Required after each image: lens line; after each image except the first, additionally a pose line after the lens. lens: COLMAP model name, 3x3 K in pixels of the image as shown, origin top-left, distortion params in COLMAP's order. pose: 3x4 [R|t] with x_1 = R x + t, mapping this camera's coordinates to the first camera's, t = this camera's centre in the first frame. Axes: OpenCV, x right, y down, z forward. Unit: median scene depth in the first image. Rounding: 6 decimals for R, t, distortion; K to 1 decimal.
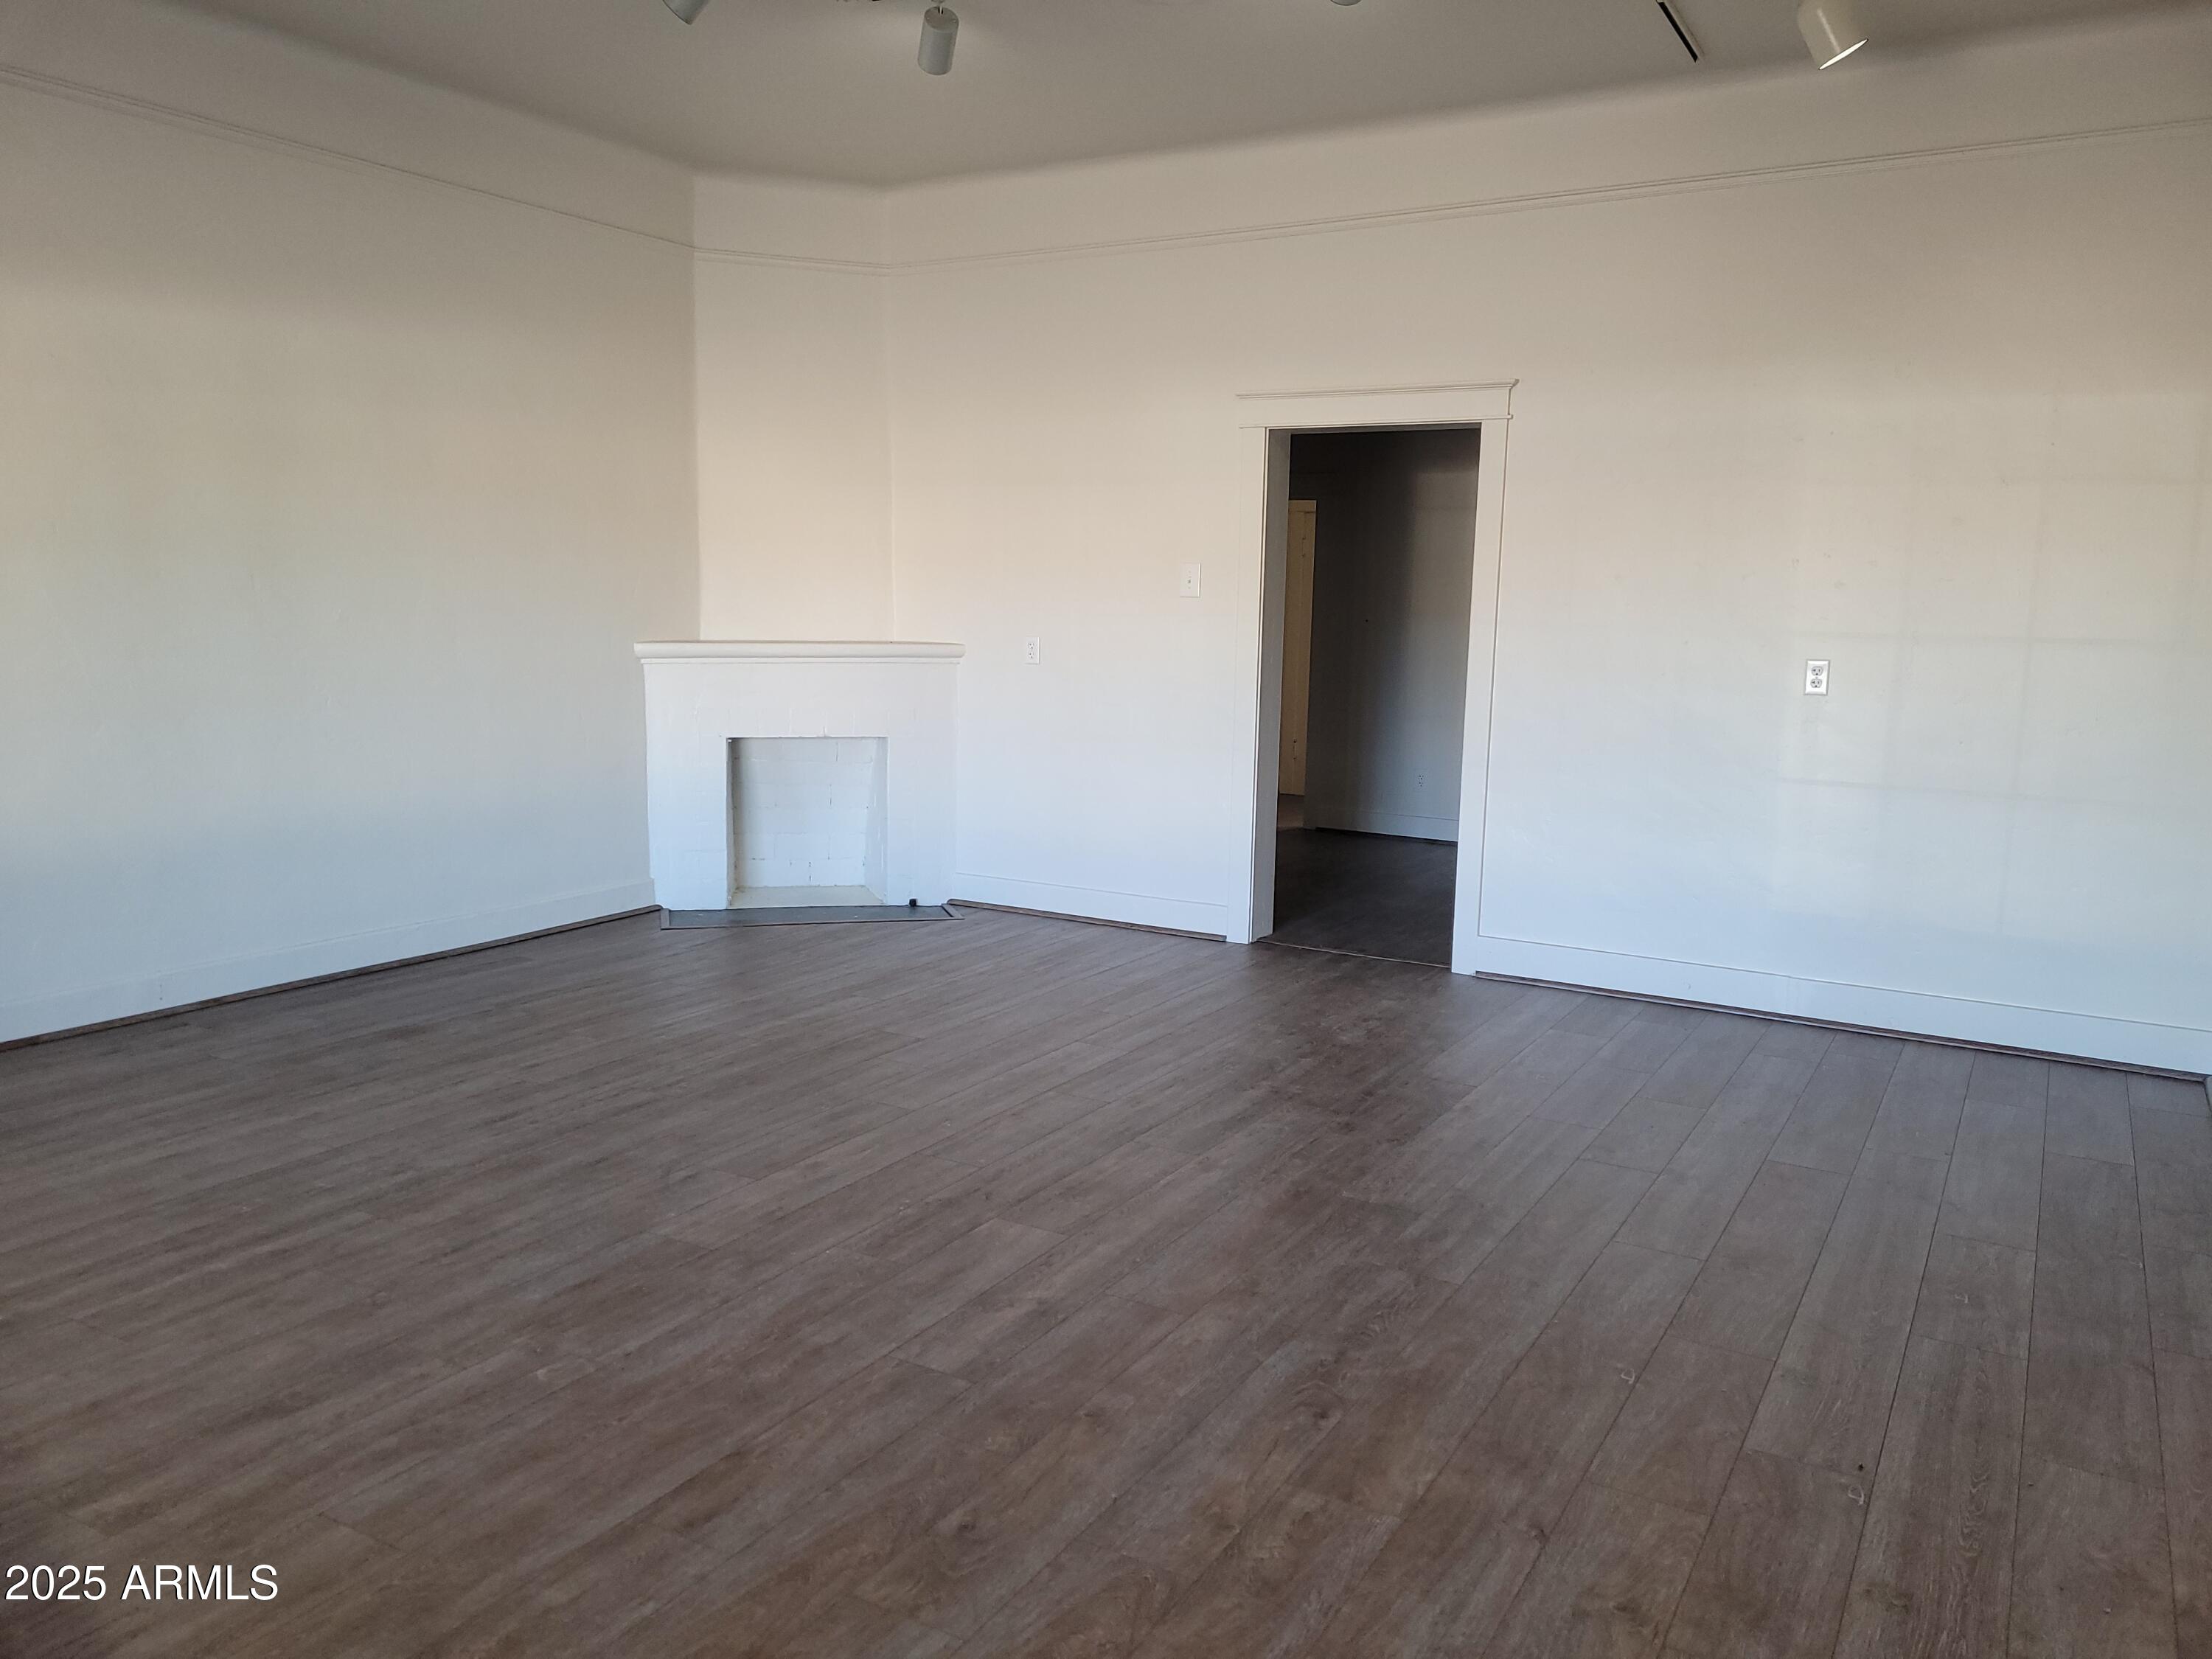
lens RADIAL K [[1662.5, 0, 1105.2], [0, 1662.5, 827.4], [0, 0, 1]] dist [0.044037, -0.024085]
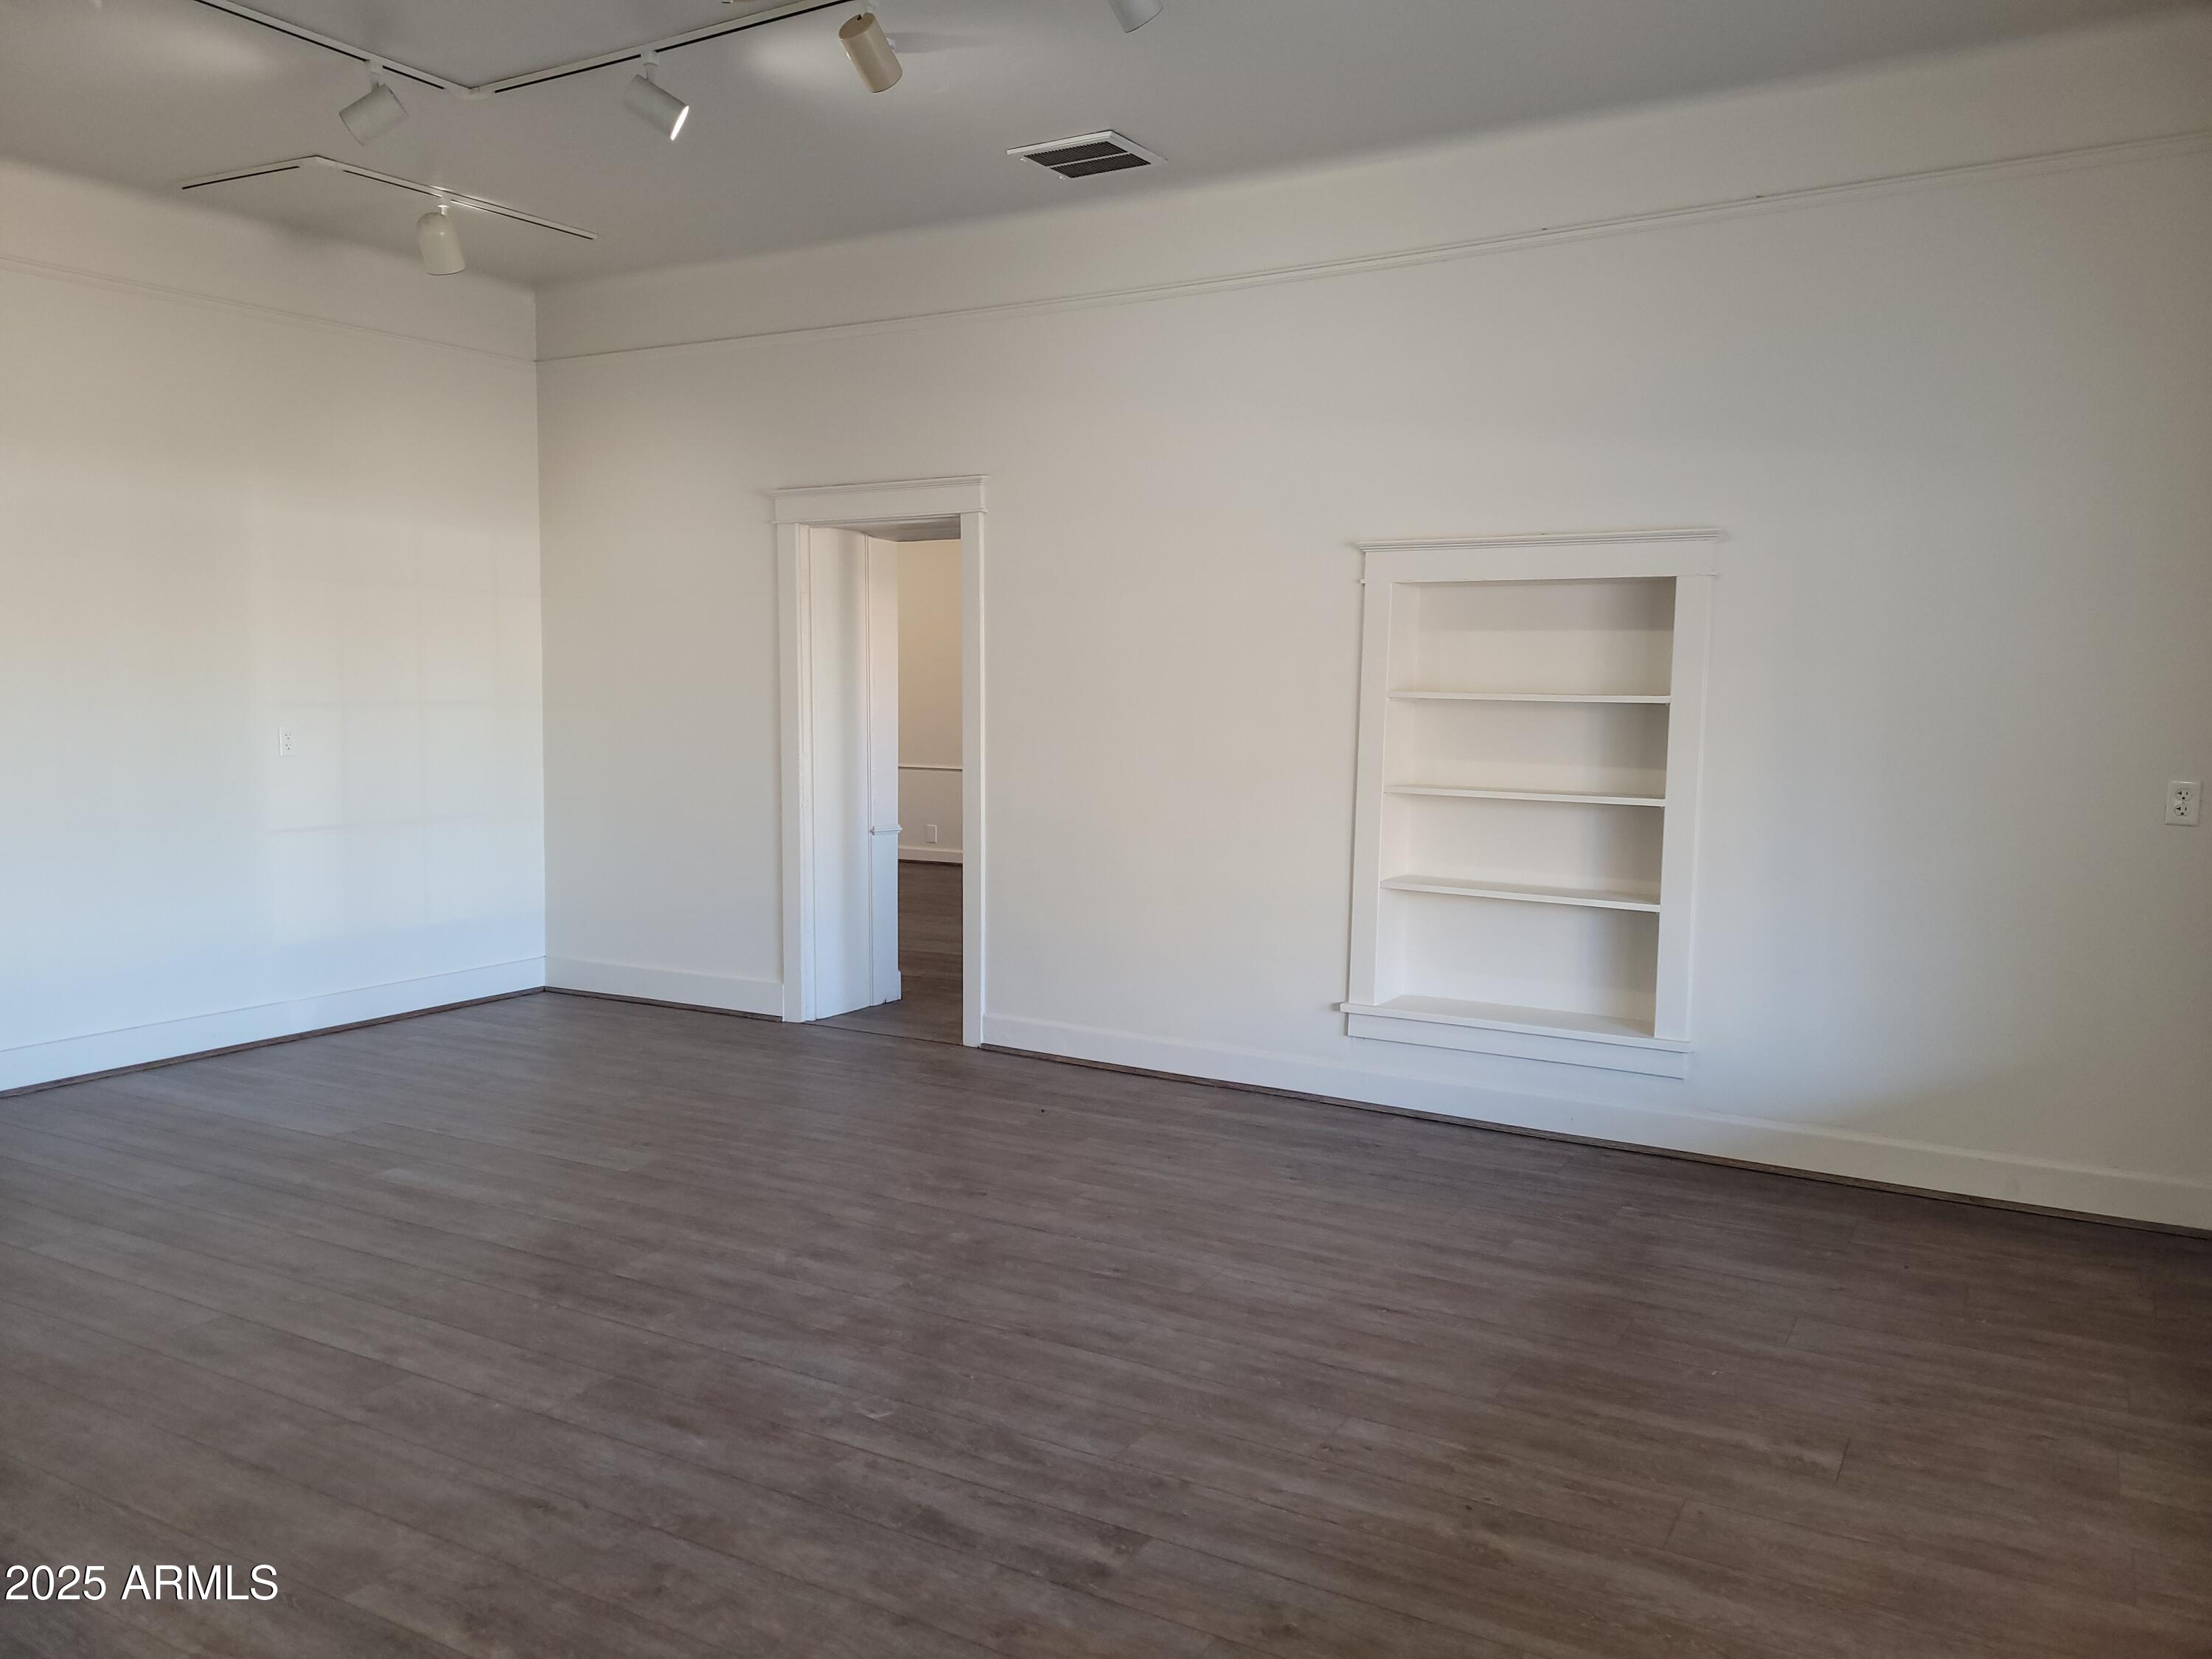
lens RADIAL K [[1662.5, 0, 1106.5], [0, 1662.5, 830.3], [0, 0, 1]] dist [0.044037, -0.024085]
pose [[0.001971, -0.114607, 0.993409, -1.254840], [0.138331, 0.983891, 0.113235, -0.137571], [-0.990384, 0.137196, 0.017793, 0.715901]]
